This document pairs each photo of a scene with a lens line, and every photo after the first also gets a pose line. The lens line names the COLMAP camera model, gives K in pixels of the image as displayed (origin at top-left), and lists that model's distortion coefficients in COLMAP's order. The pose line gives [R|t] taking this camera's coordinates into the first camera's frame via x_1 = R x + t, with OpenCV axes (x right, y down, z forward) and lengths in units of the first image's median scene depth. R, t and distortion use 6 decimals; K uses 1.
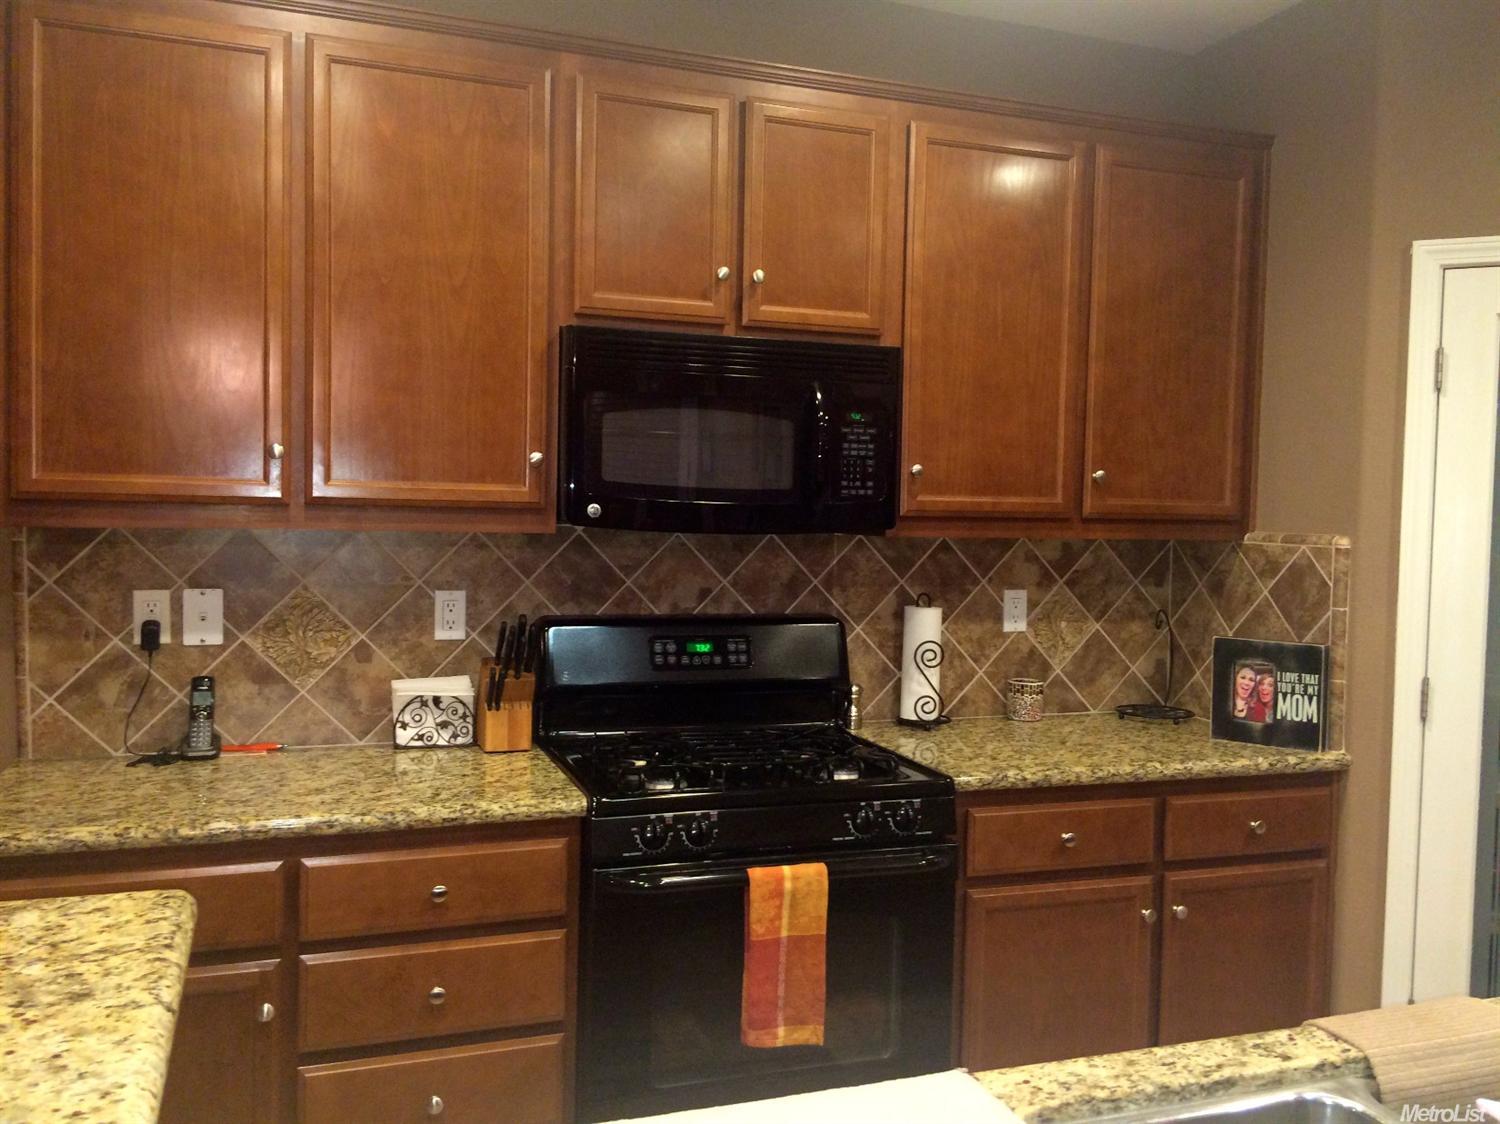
lens RADIAL K [[1255.0, 0, 752.3], [0, 1255.0, 553.6], [0, 0, 1]] dist [0.080833, -0.113324]
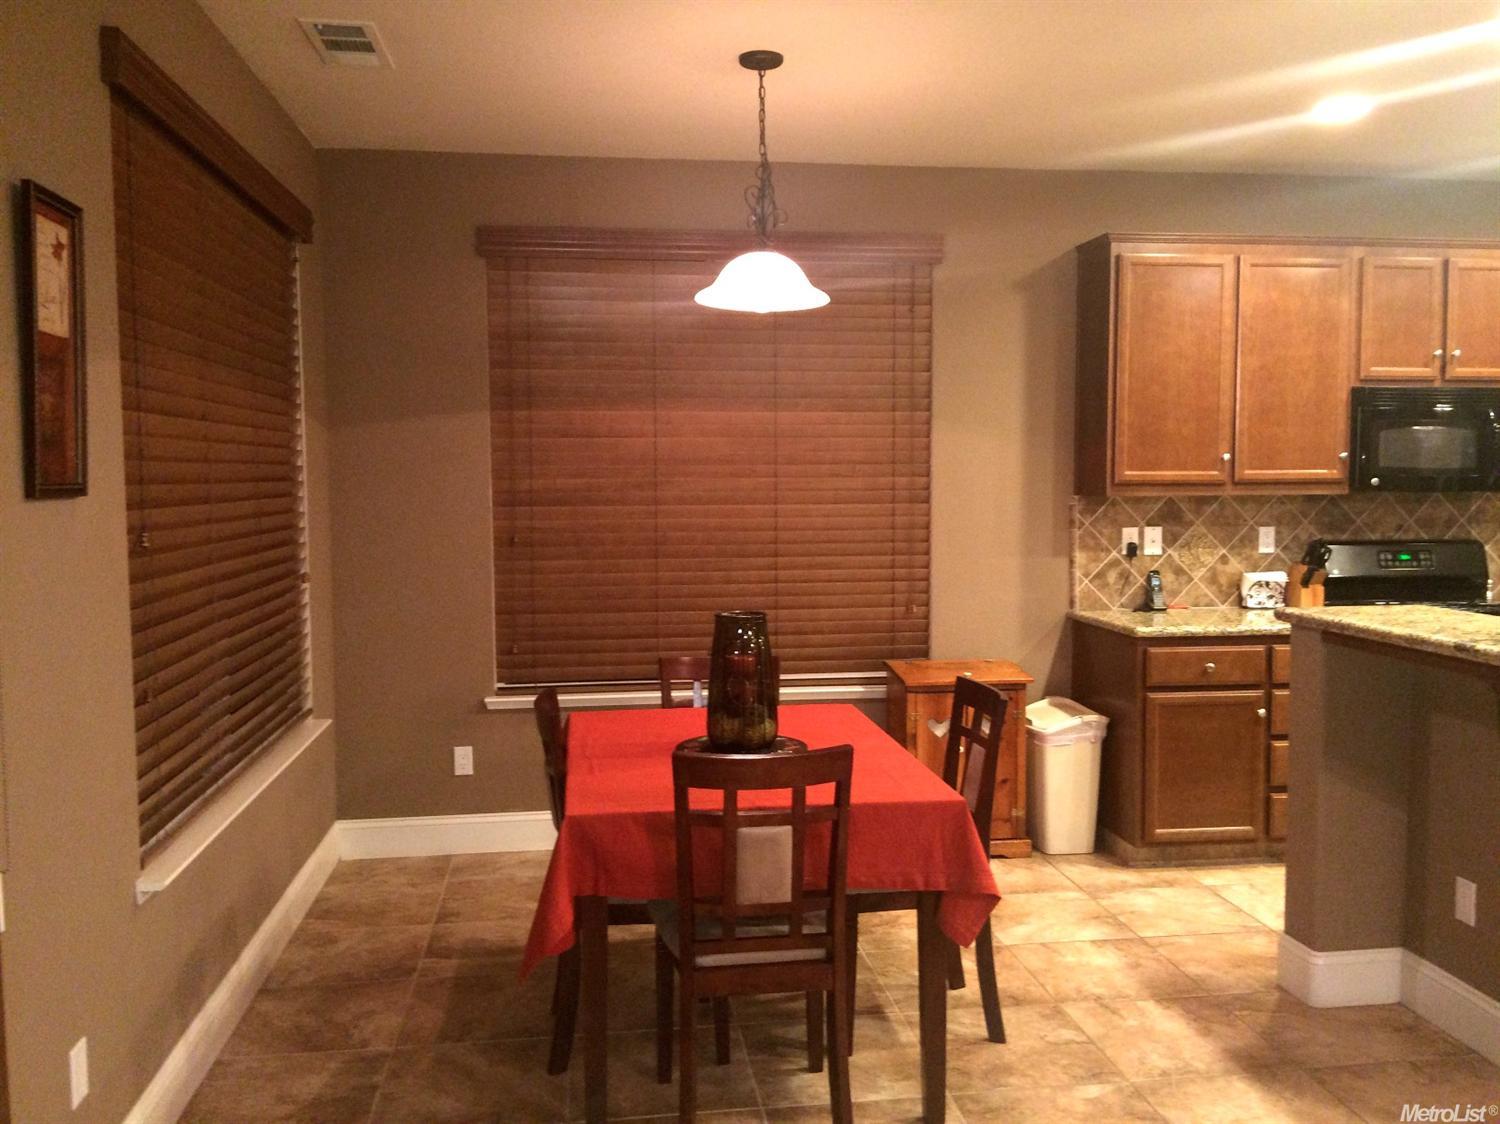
lens RADIAL K [[1255.0, 0, 752.3], [0, 1255.0, 553.6], [0, 0, 1]] dist [0.080833, -0.113324]
pose [[0.977321, -0.013579, -0.211327, -0.593722], [0.017547, 0.999703, 0.016914, 0.023975], [0.211035, -0.020239, 0.977269, -1.017203]]
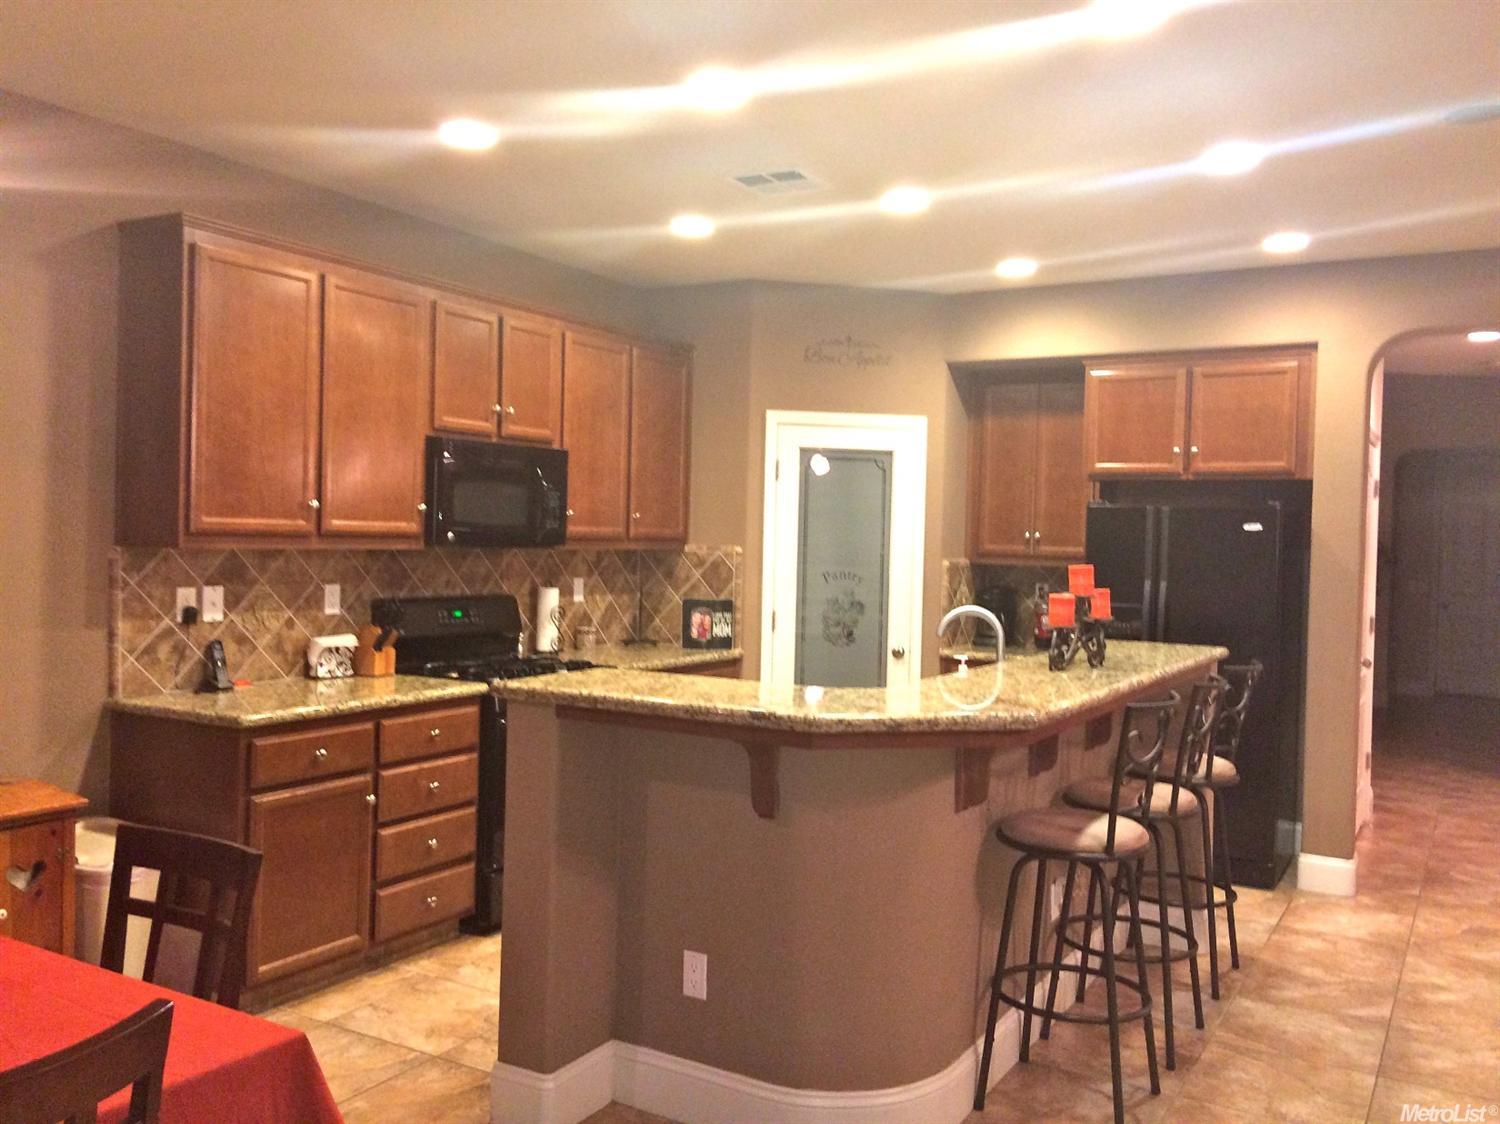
lens RADIAL K [[1255.0, 0, 752.3], [0, 1255.0, 553.6], [0, 0, 1]] dist [0.080833, -0.113324]
pose [[0.772488, -0.013931, 0.634876, -0.875036], [0.020189, 0.999793, -0.002628, 0.004046], [-0.634708, 0.014848, 0.772609, -0.645969]]
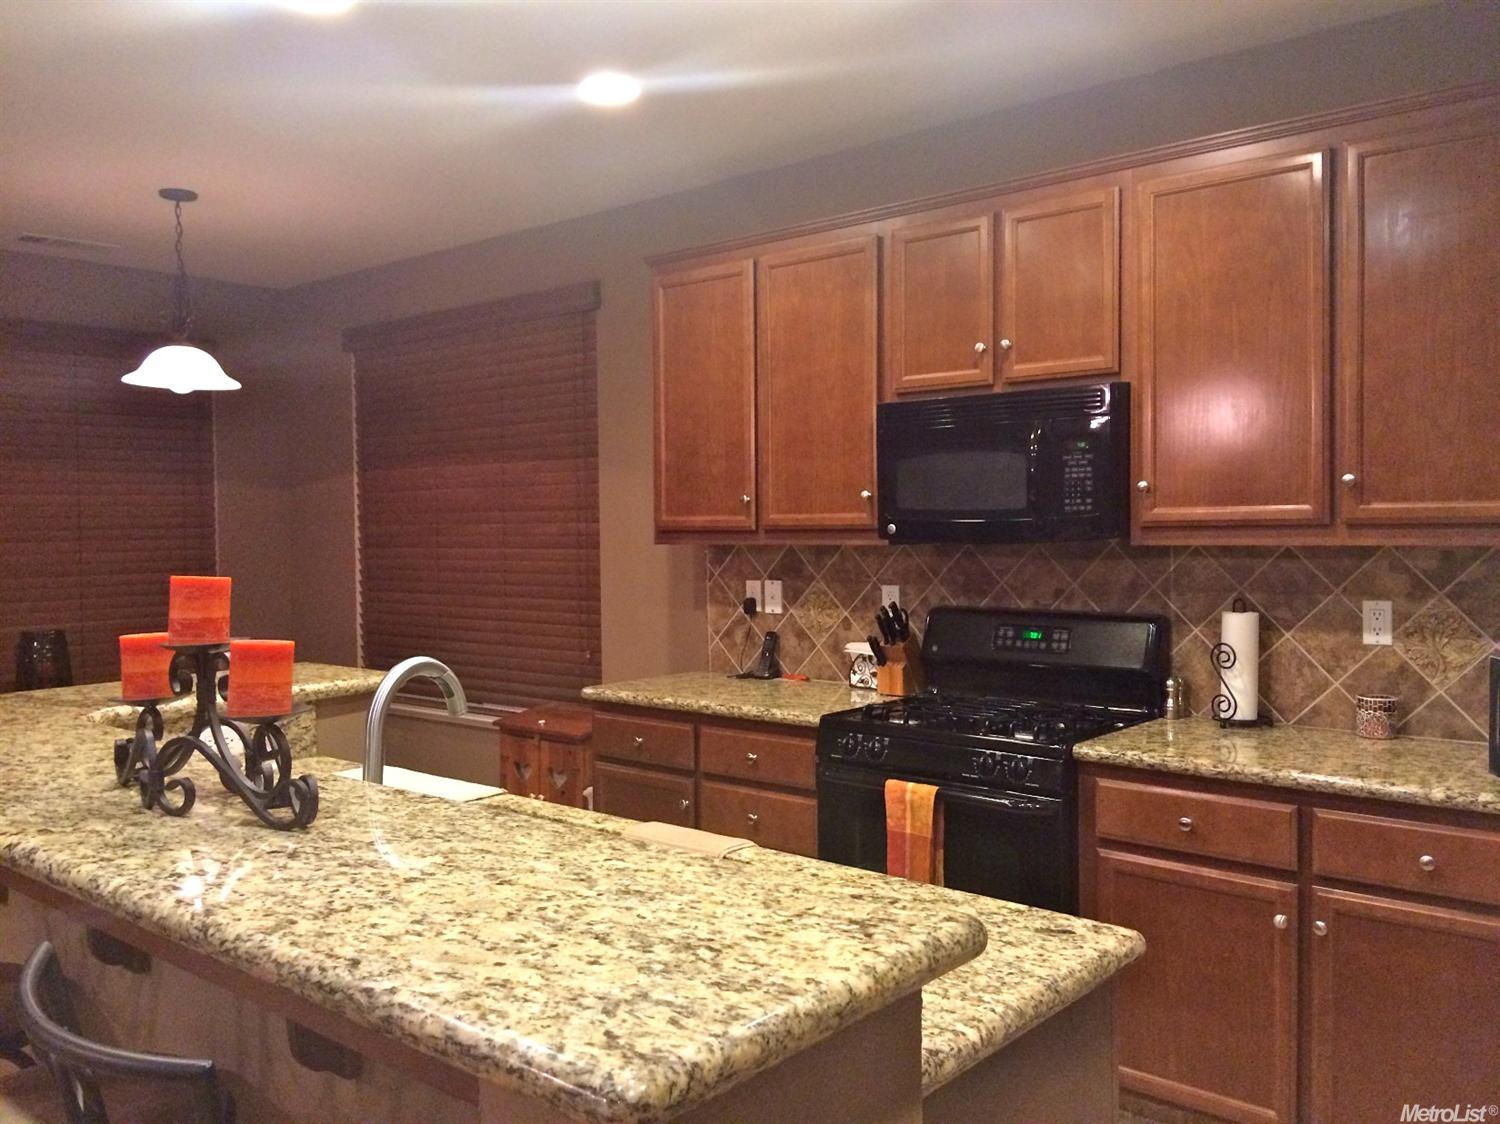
lens RADIAL K [[1255.0, 0, 752.3], [0, 1255.0, 553.6], [0, 0, 1]] dist [0.080833, -0.113324]
pose [[0.492954, -0.006056, -0.870034, 0.962128], [-0.012857, 0.999816, -0.014244, 0.015340], [0.869960, 0.018208, 0.492786, 0.136366]]
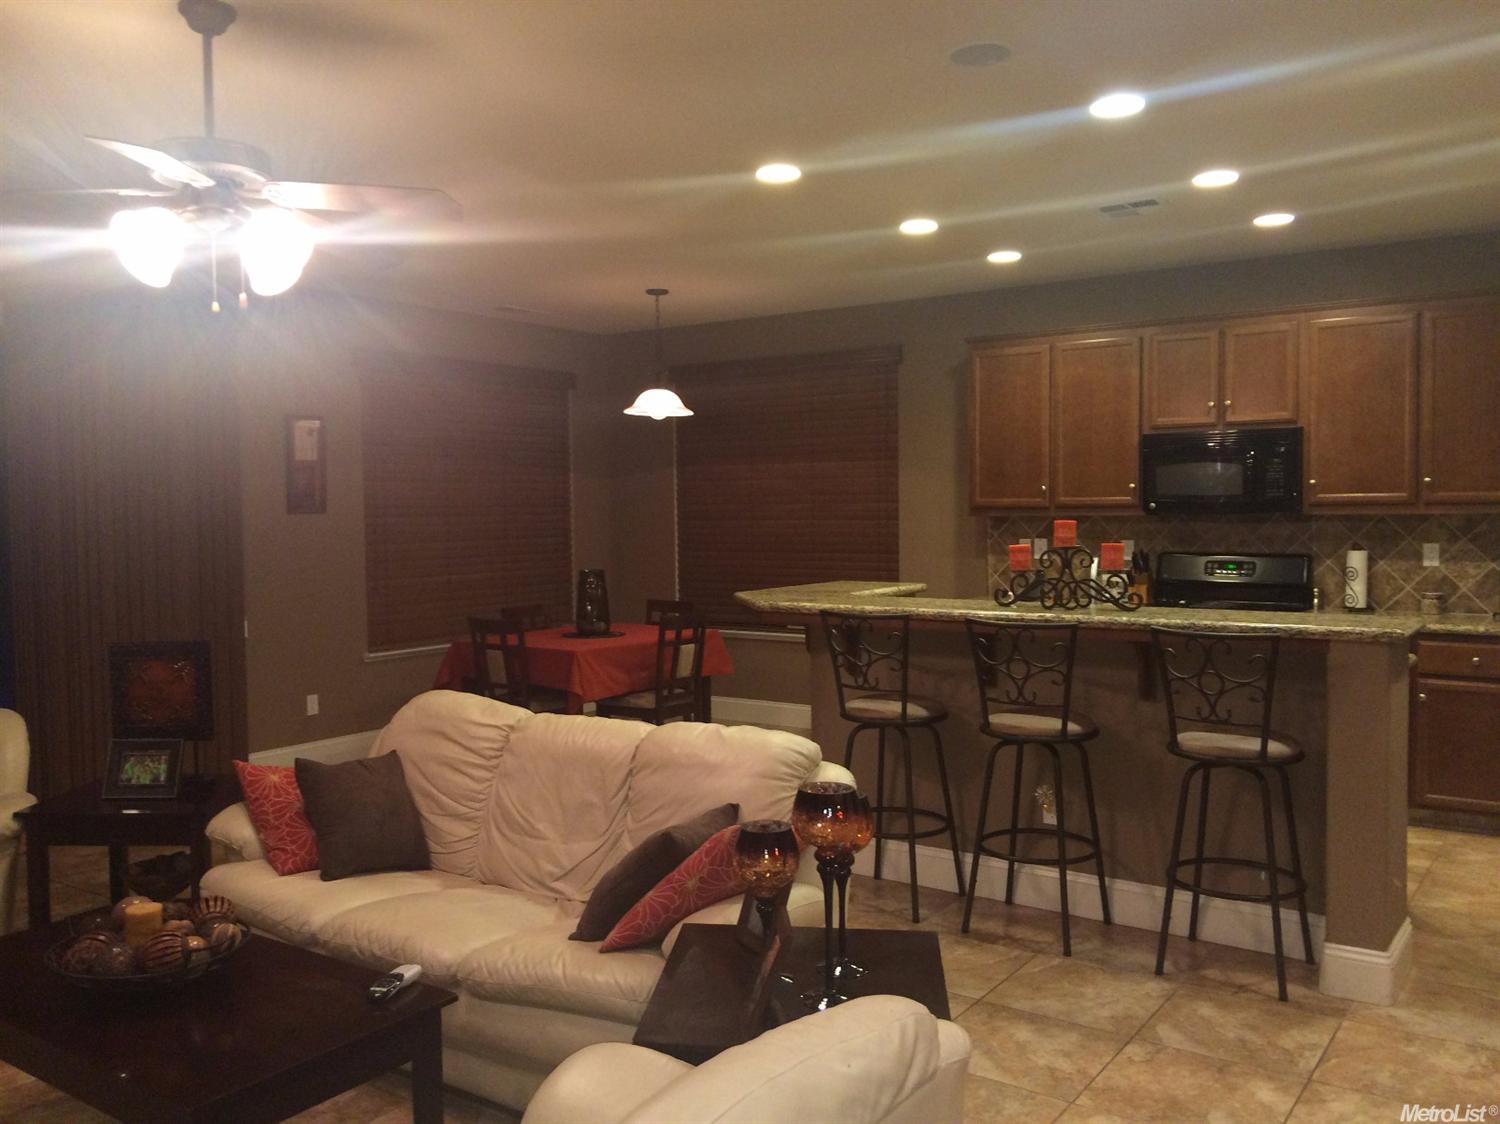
lens RADIAL K [[1255.0, 0, 752.3], [0, 1255.0, 553.6], [0, 0, 1]] dist [0.080833, -0.113324]
pose [[0.574316, 0.004612, -0.818621, 1.365302], [-0.011316, 0.999933, -0.002306, 0.070020], [0.818556, 0.010588, 0.574330, -1.021918]]
